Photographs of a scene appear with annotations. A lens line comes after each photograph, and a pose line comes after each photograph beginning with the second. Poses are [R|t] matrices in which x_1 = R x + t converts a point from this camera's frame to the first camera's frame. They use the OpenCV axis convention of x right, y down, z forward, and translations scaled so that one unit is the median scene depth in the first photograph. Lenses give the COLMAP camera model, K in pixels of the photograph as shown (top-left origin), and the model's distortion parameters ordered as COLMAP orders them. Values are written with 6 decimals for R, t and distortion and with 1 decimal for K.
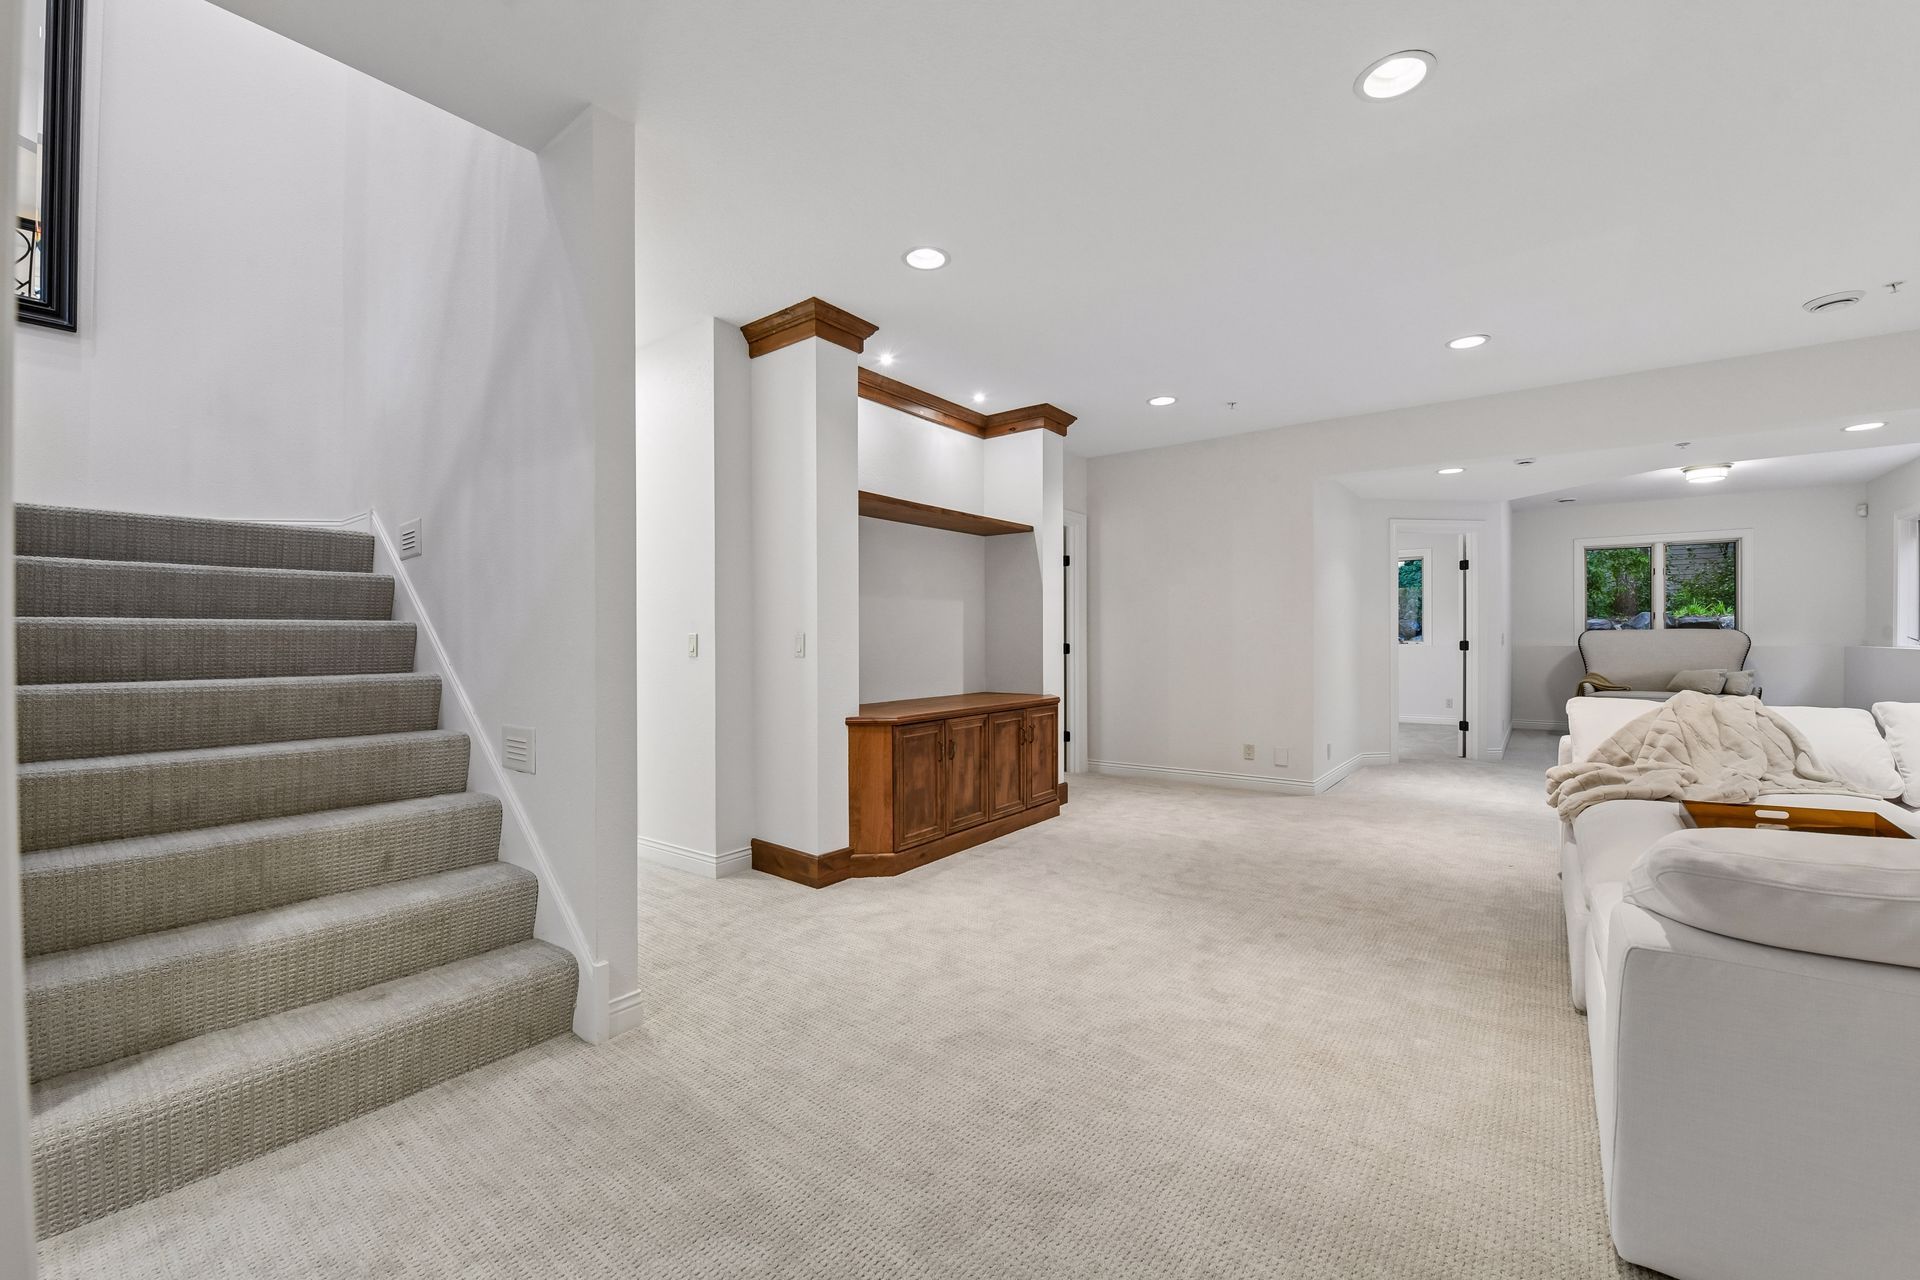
lens RADIAL K [[778.1, 0, 960.0], [0, 778.1, 640.0], [0, 0, 1]] dist [-0.023777, -0.000002]
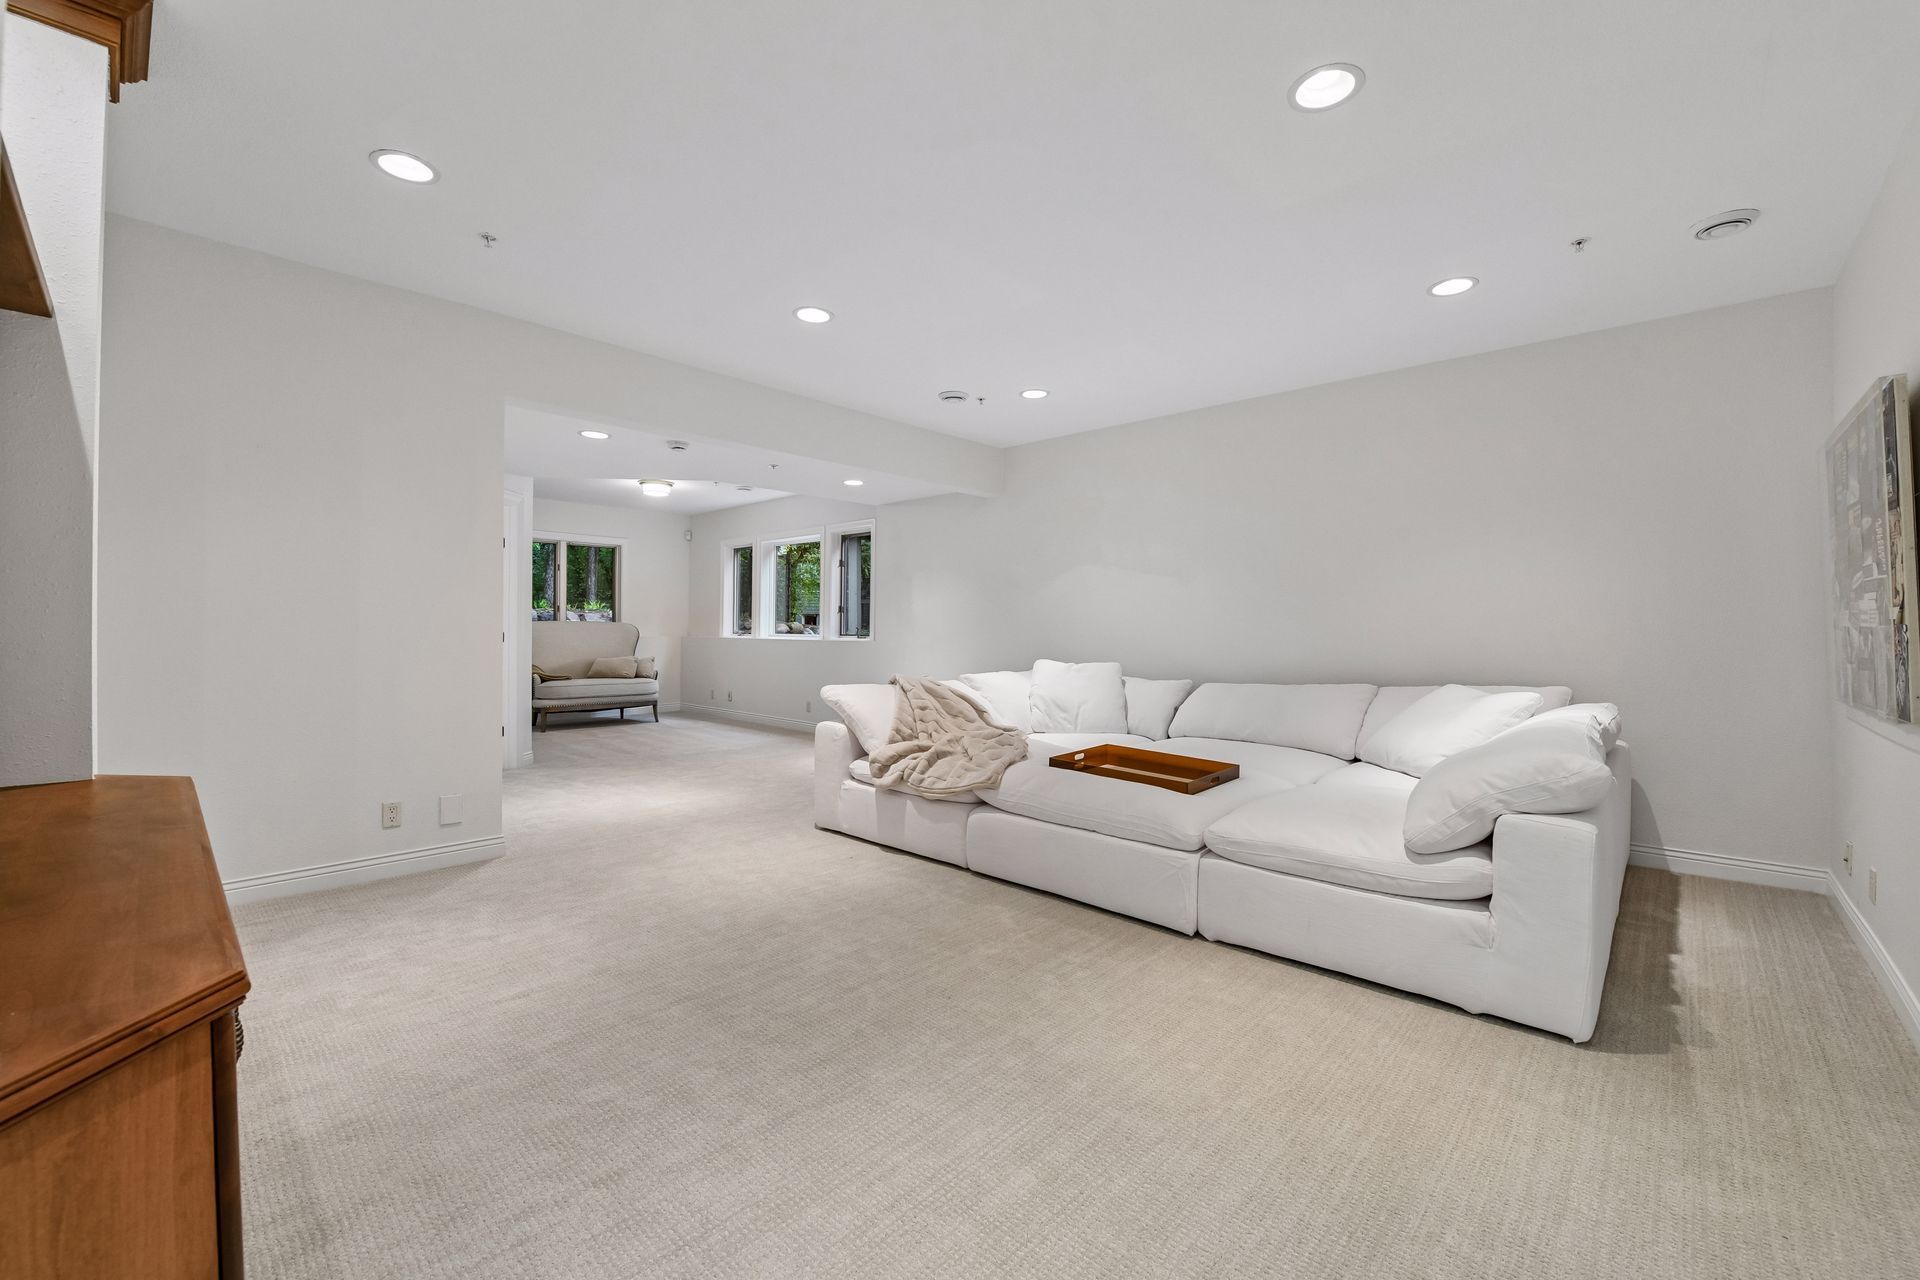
lens RADIAL K [[778.6, 0, 963.4], [0, 778.6, 633.3], [0, 0, 1]] dist [-0.017960, -0.000624]
pose [[0.092006, -0.000022, 0.995758, -0.247547], [-0.002850, 0.999996, 0.000286, 0.001025], [-0.995754, -0.002864, 0.092005, 0.678353]]
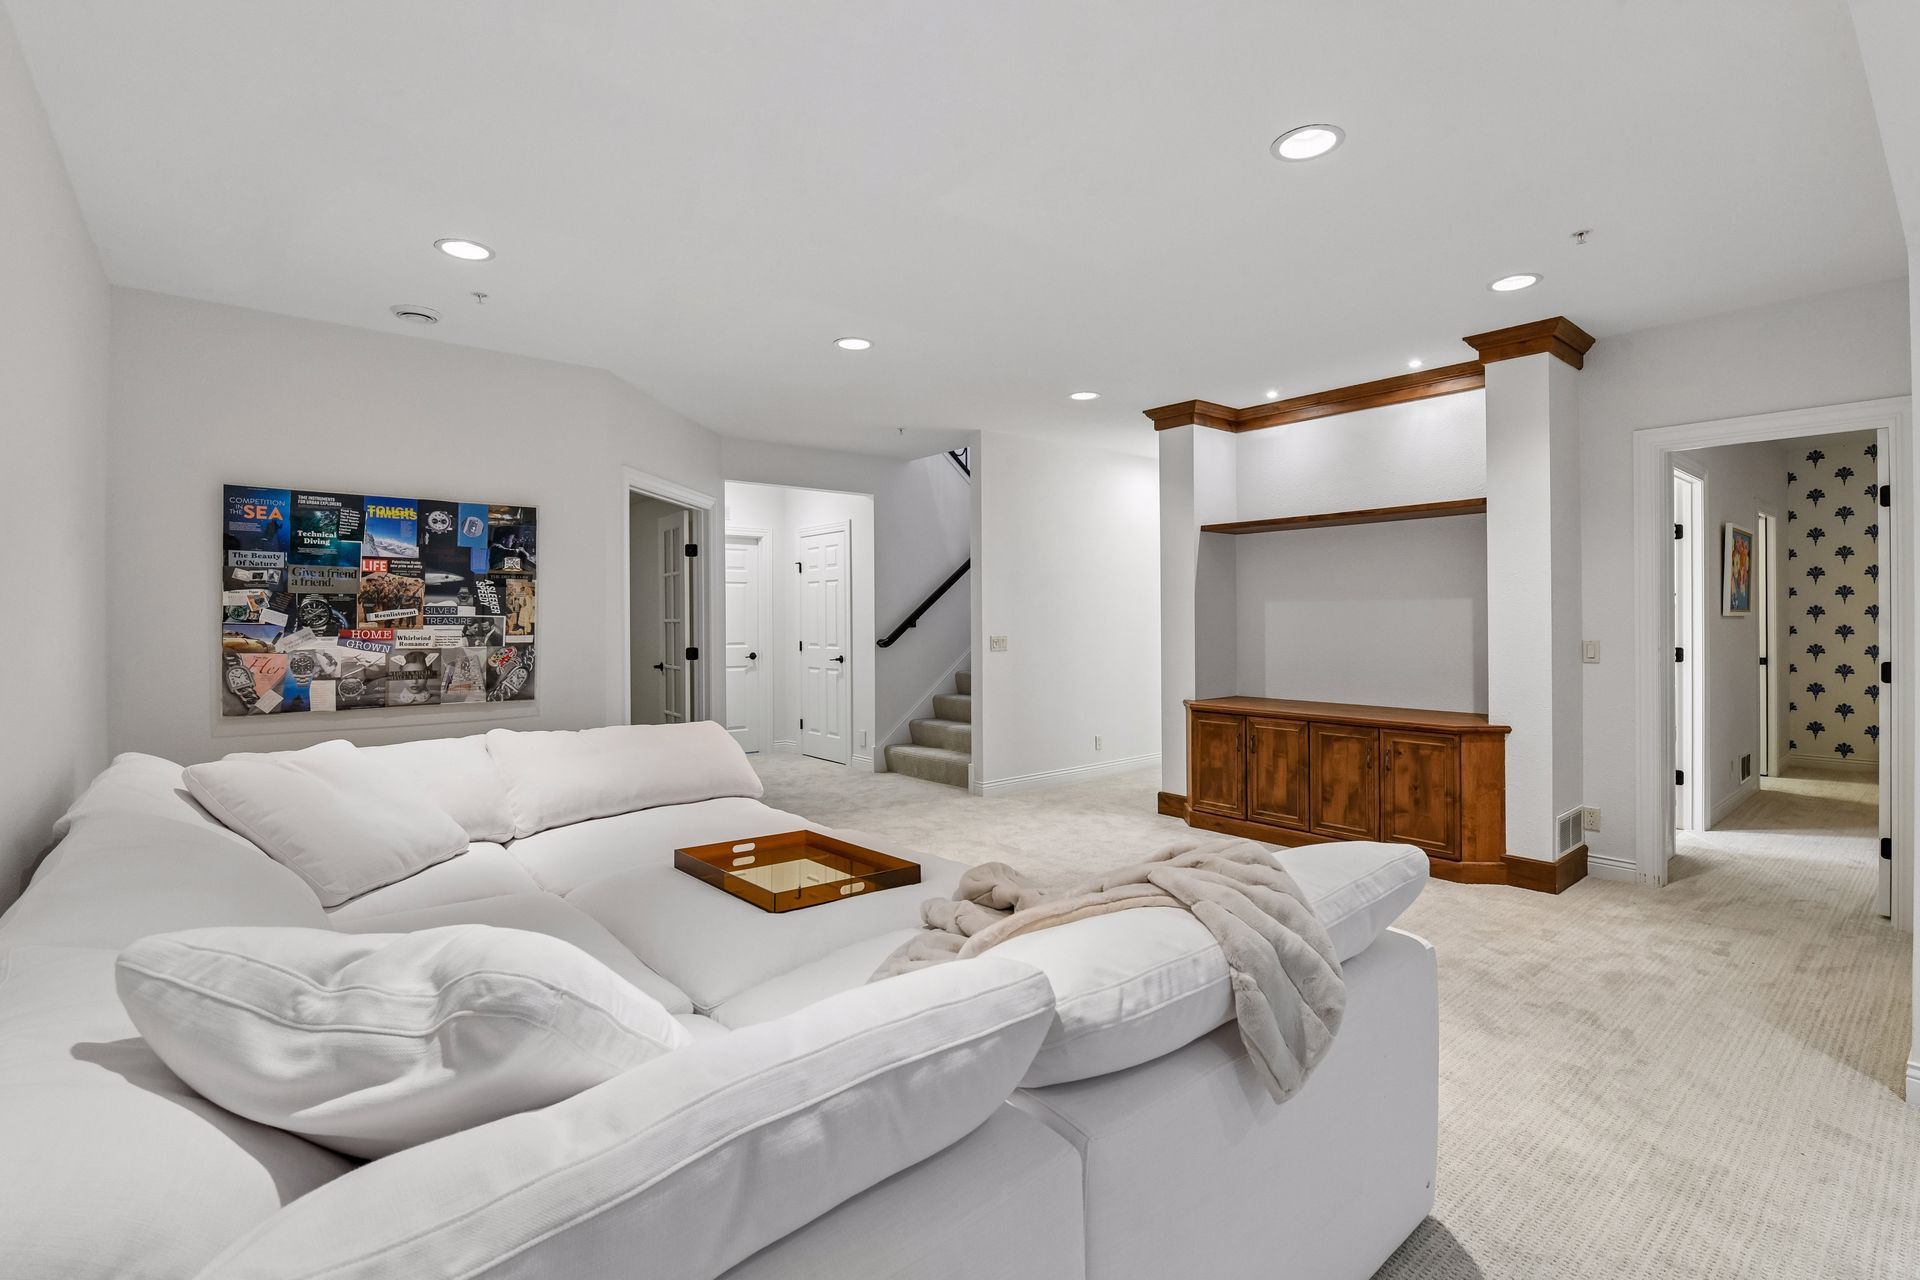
lens RADIAL K [[884.6, 0, 956.7], [0, 884.6, 623.2], [0, 0, 1]] dist [-0.010259, -0.001673]
pose [[-0.222081, 0.015136, -0.974911, 1.249524], [0.004819, 0.999884, 0.014426, -0.049598], [0.975016, -0.001494, -0.222128, 0.832583]]
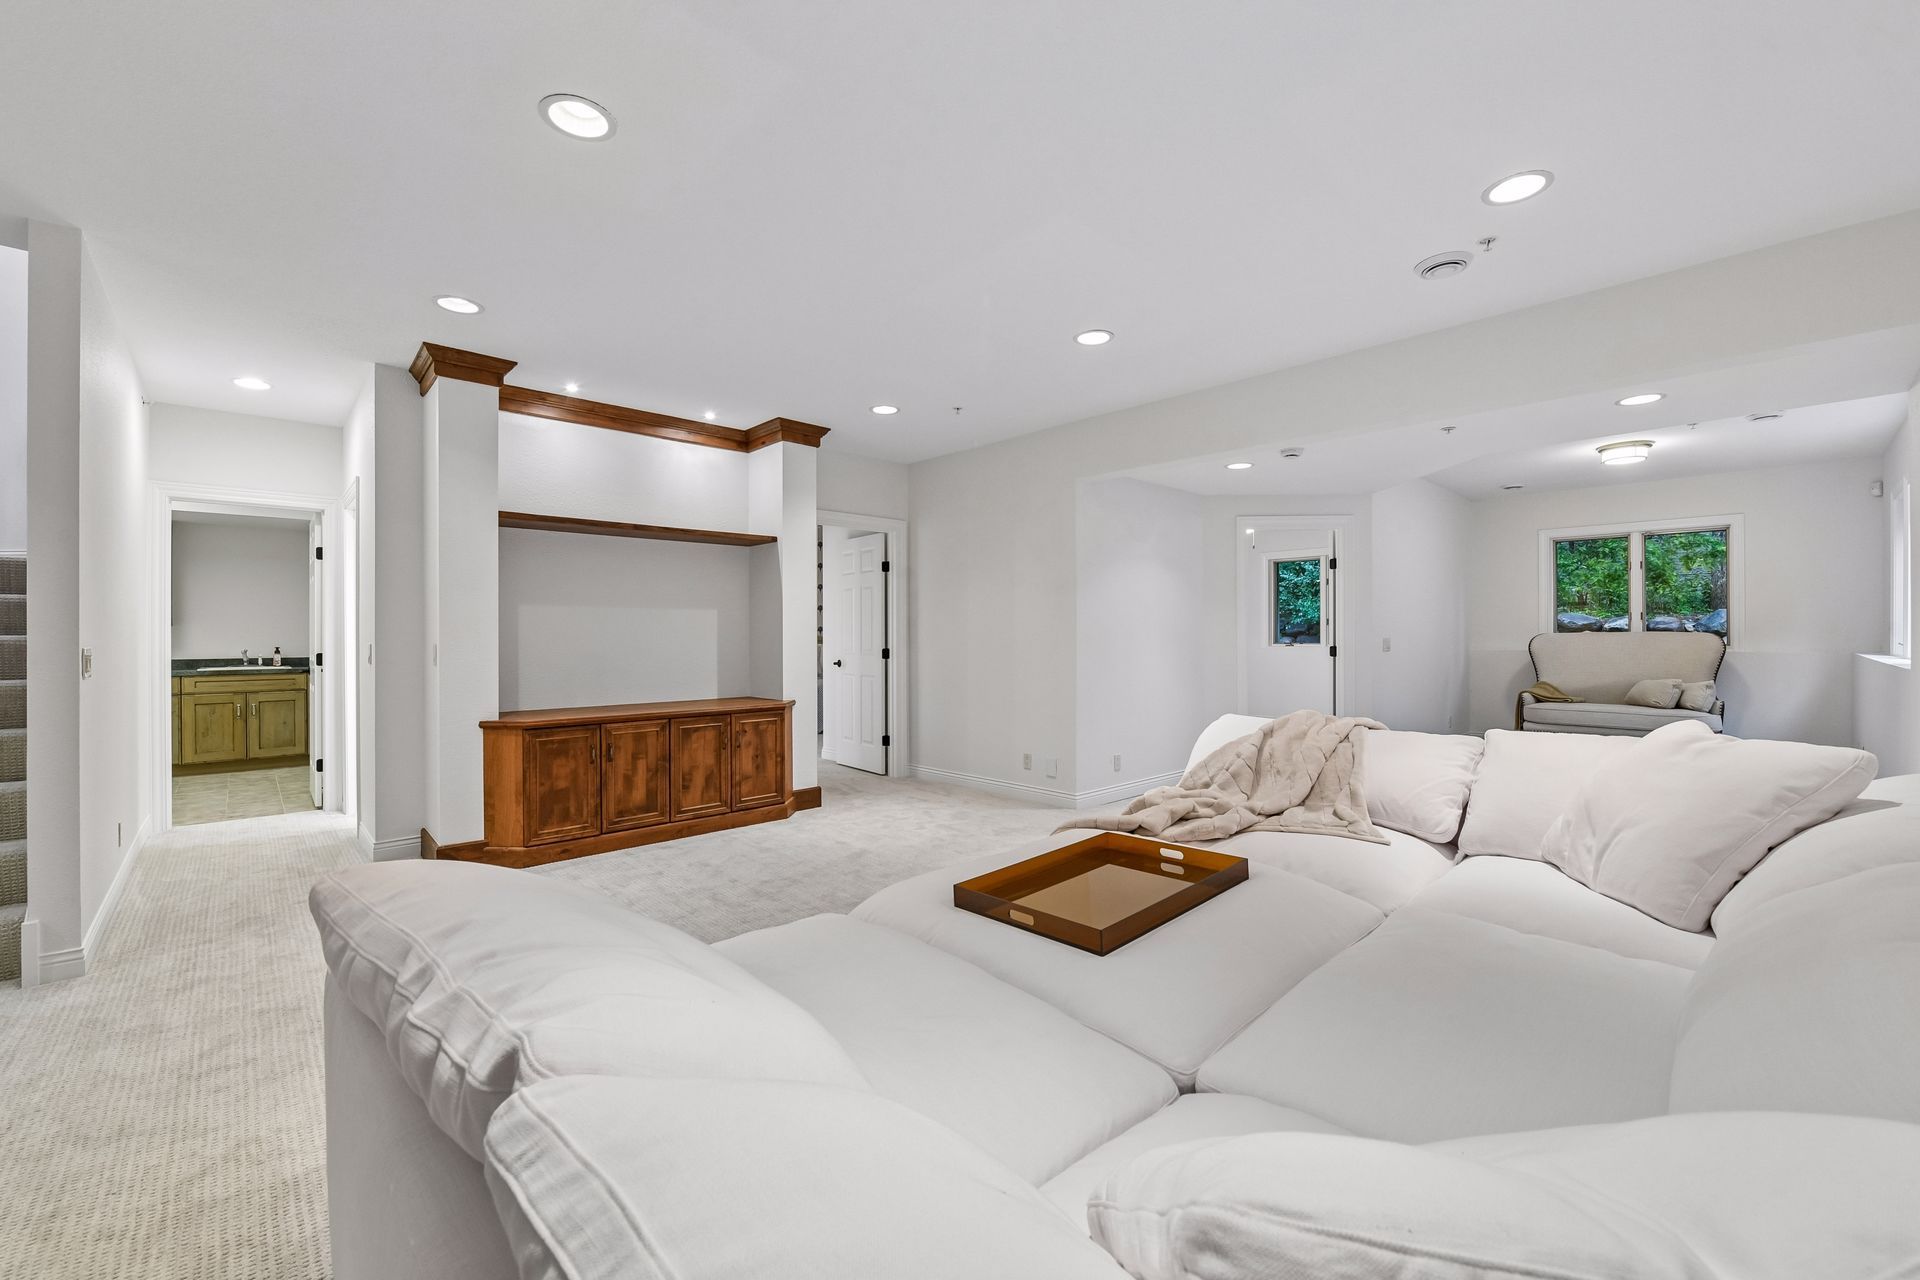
lens RADIAL K [[778.6, 0, 963.4], [0, 778.6, 633.3], [0, 0, 1]] dist [-0.017960, -0.000624]
pose [[0.987062, -0.000440, -0.160341, 0.609577], [-0.000280, 0.999990, -0.004470, -0.017105], [0.160341, 0.004457, 0.987052, 0.029107]]
